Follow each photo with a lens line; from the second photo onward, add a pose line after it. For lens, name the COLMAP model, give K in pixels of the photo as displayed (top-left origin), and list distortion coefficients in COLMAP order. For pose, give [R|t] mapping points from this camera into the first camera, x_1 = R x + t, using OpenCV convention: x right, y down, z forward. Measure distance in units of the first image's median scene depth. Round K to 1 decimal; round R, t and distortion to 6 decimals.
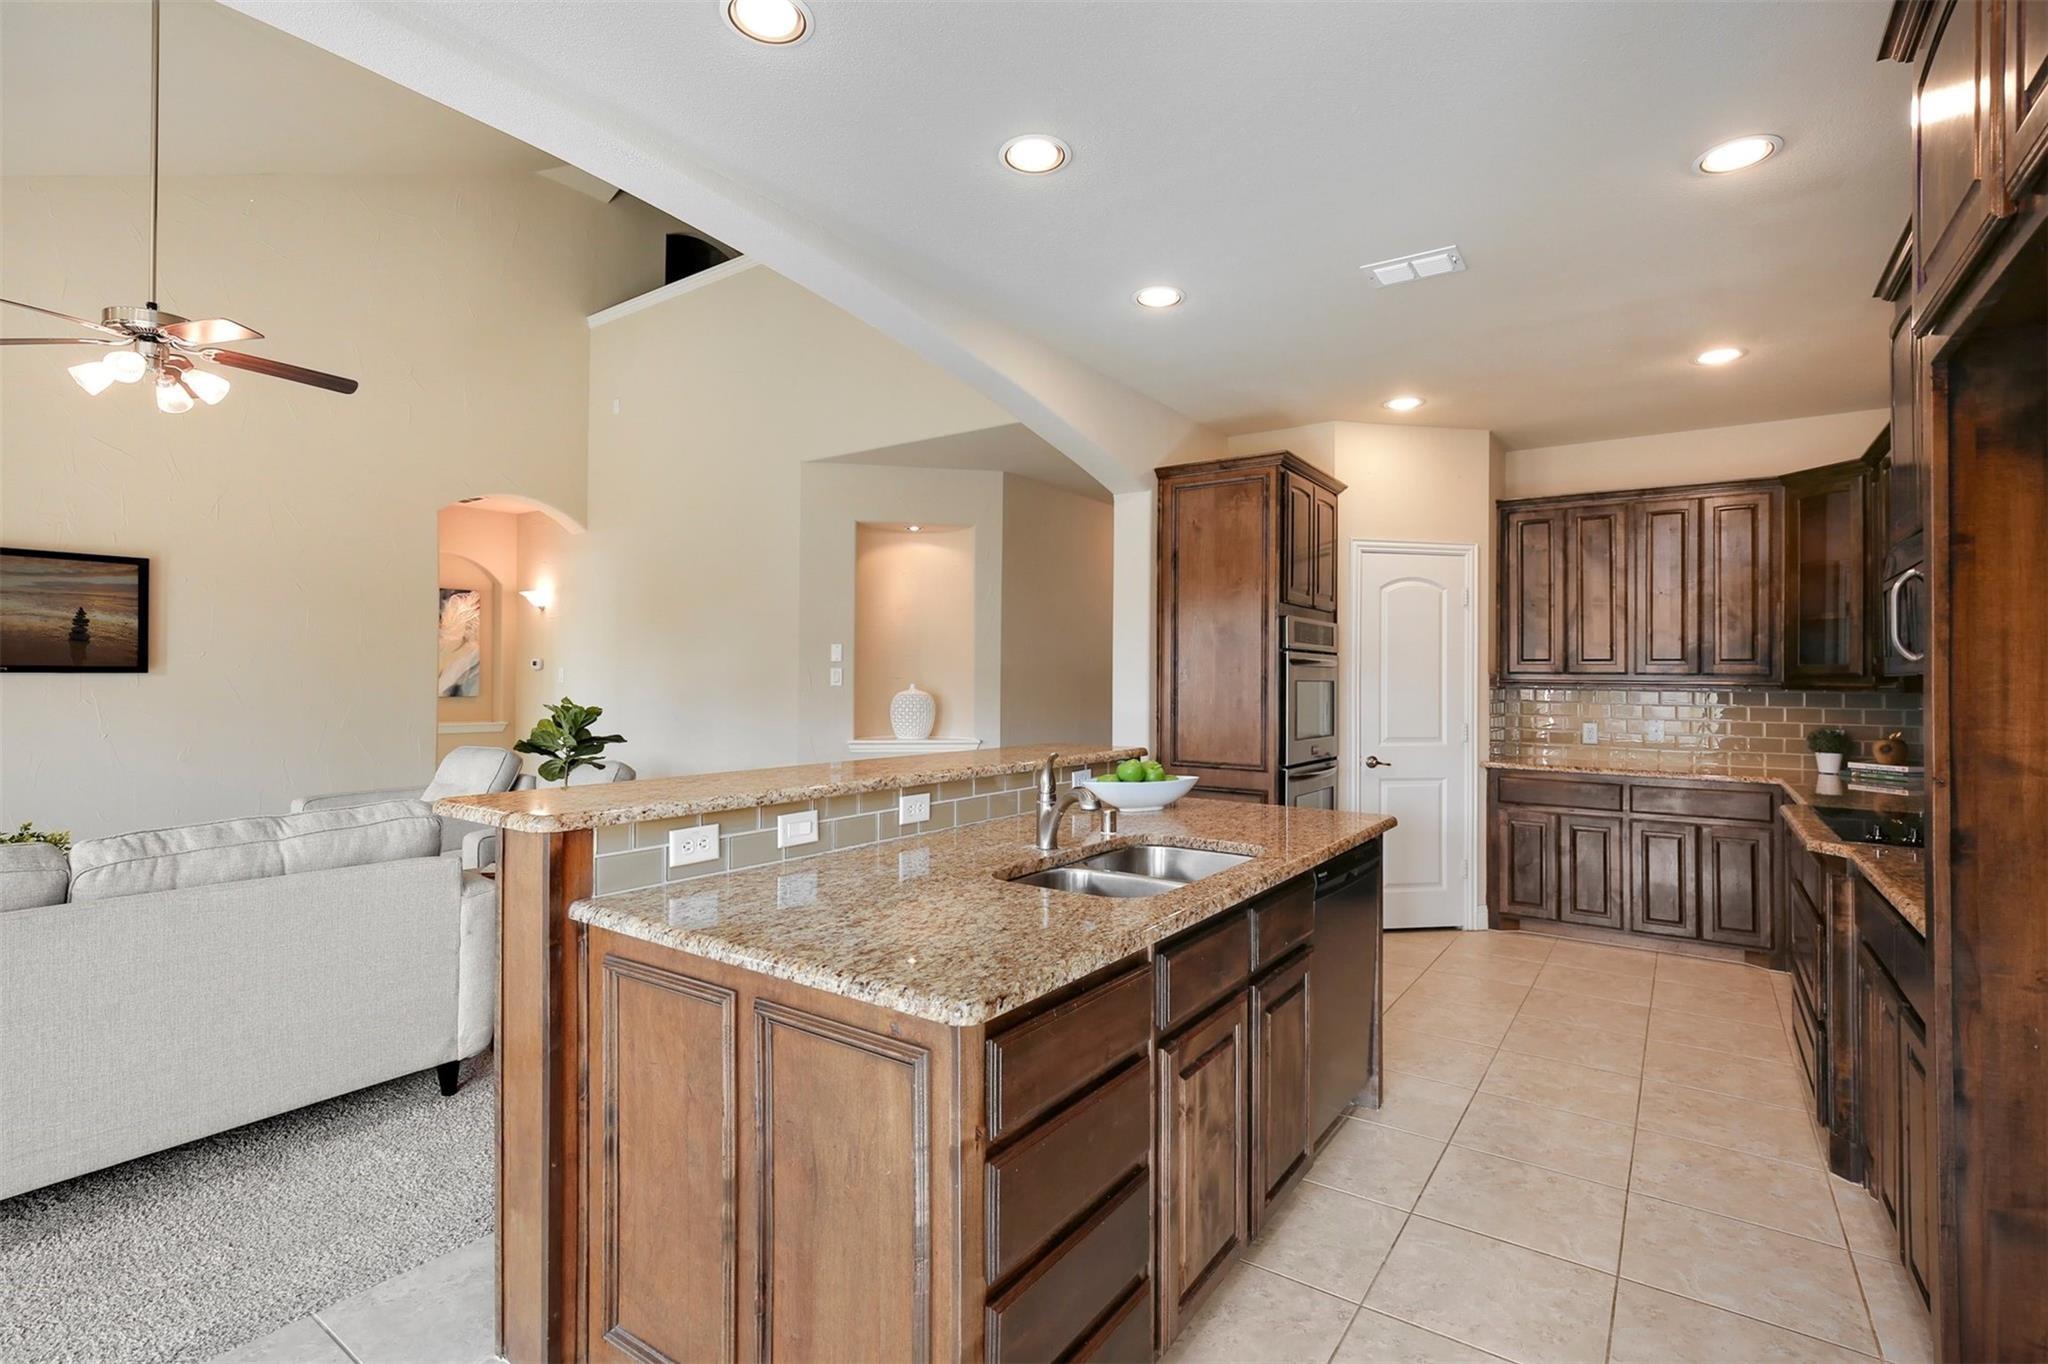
lens RADIAL K [[944.7, 0, 1022.3], [0, 944.7, 676.4], [0, 0, 1]] dist [-0.005209, -0.000494]
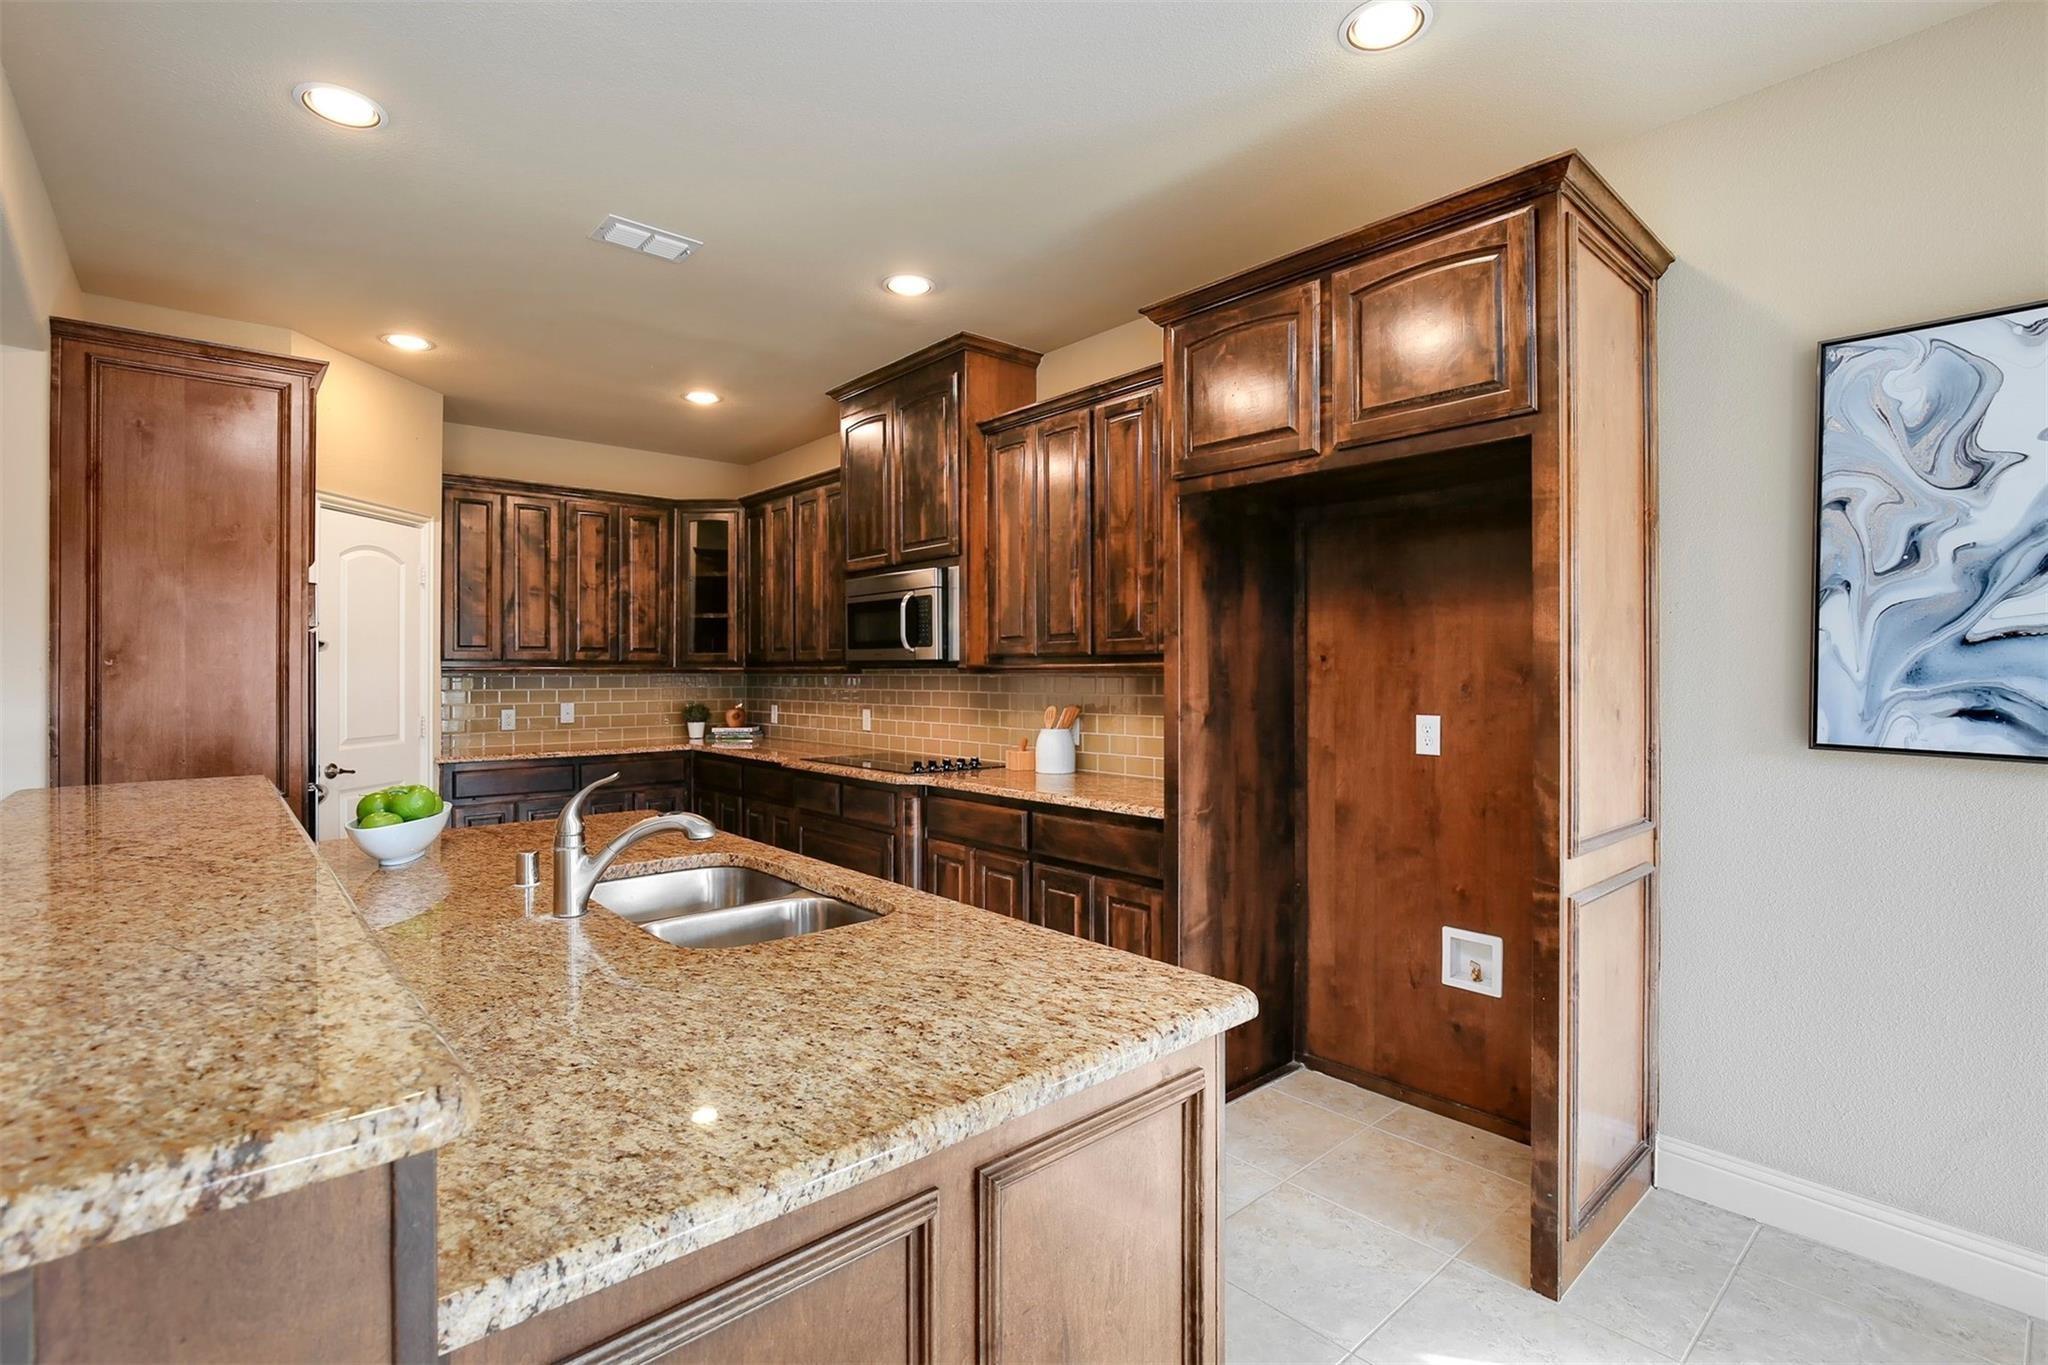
lens RADIAL K [[944.7, 0, 1023.5], [0, 944.7, 673.4], [0, 0, 1]] dist [-0.005209, -0.000494]
pose [[0.241274, -0.014344, 0.970351, -0.844382], [0.003537, 0.999897, 0.013901, -0.004717], [-0.970451, 0.000079, 0.241300, 0.771548]]
